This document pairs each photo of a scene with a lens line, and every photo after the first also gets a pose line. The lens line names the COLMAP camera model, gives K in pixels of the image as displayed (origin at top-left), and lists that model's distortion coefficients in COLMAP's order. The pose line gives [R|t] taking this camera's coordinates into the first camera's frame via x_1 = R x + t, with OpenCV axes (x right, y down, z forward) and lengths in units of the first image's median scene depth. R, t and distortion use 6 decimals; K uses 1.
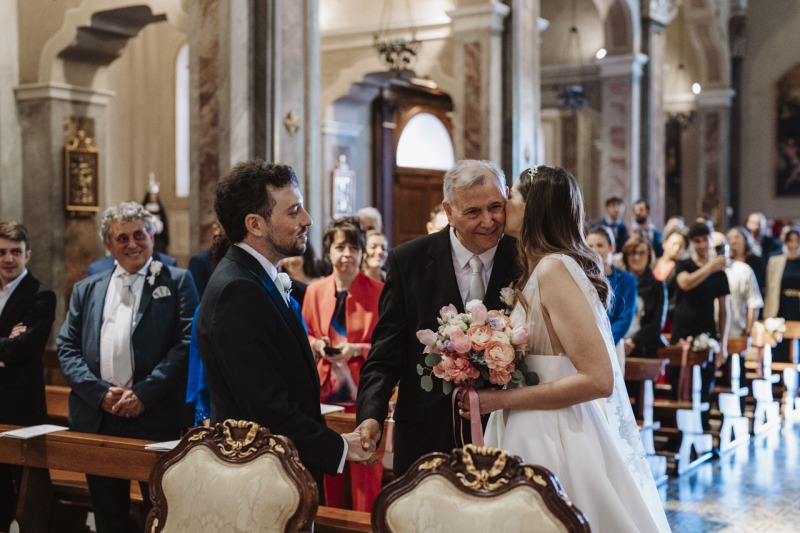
lens RADIAL K [[1147.9, 0, 371.9], [0, 1147.9, 269.8], [0, 0, 1]] dist [-0.000077, 0.000000]
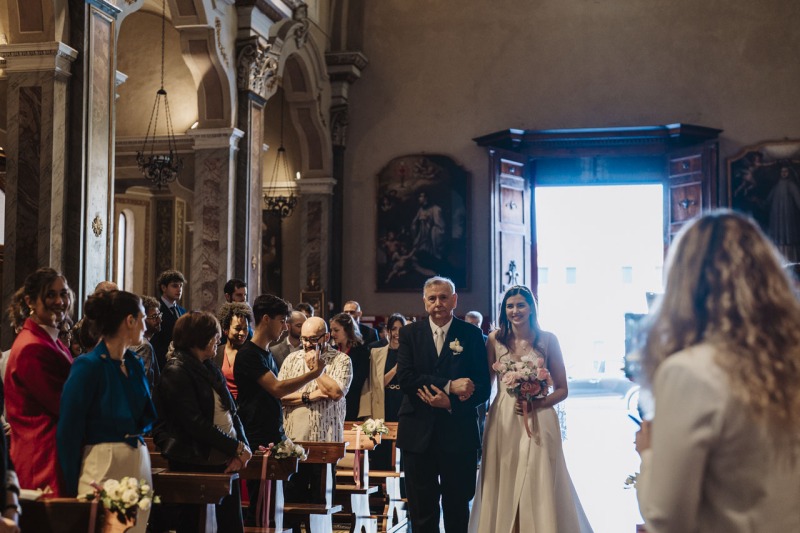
lens RADIAL K [[1147.9, 0, 393.5], [0, 1147.9, 272.7], [0, 0, 1]] dist [-0.000077, 0.000000]
pose [[0.938423, 0.029974, 0.344185, 0.039928], [-0.000025, 0.996235, -0.086689, 0.005552], [-0.345487, 0.081342, 0.934891, 0.111897]]
